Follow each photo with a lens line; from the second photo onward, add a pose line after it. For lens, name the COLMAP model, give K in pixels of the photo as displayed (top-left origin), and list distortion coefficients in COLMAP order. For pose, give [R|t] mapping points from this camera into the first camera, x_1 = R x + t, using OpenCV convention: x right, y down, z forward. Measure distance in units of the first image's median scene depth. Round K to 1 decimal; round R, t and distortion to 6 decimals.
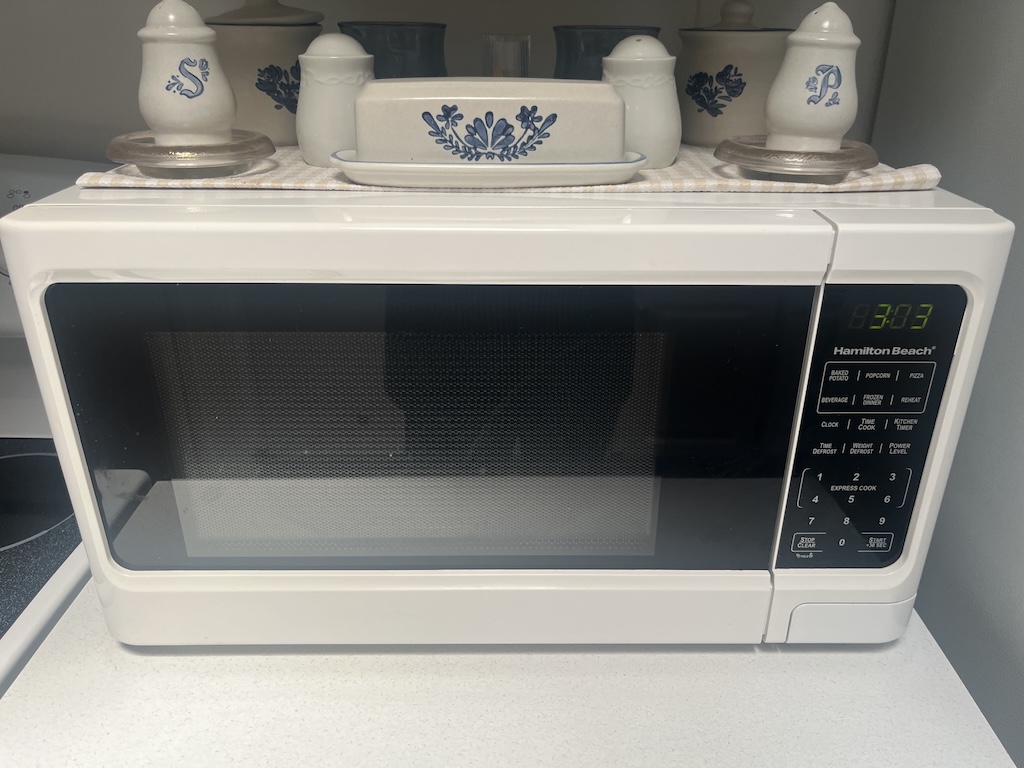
lens RADIAL K [[776.3, 0, 535.2], [0, 776.3, 383.0], [0, 0, 1]] dist [0.038747, -0.065515]
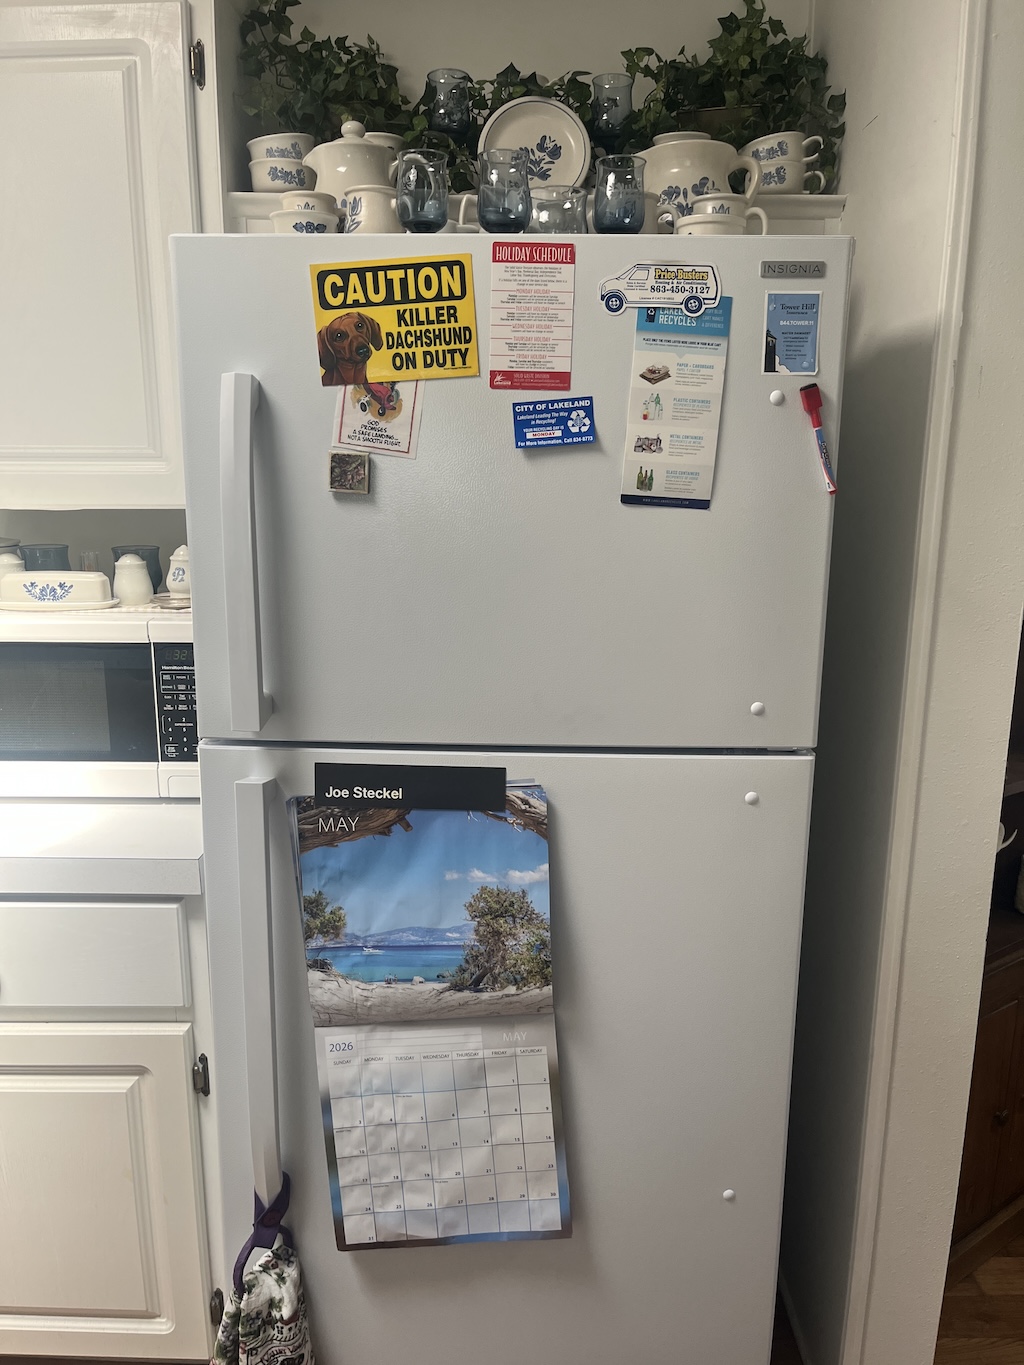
lens RADIAL K [[1034.8, 0, 514.0], [0, 1034.8, 683.5], [0, 0, 1]] dist [0.038747, -0.065515]
pose [[0.999906, -0.000313, -0.013700, 1.604050], [-0.002672, 0.976098, -0.217314, 0.772182], [0.013441, 0.217330, 0.976006, -2.435432]]
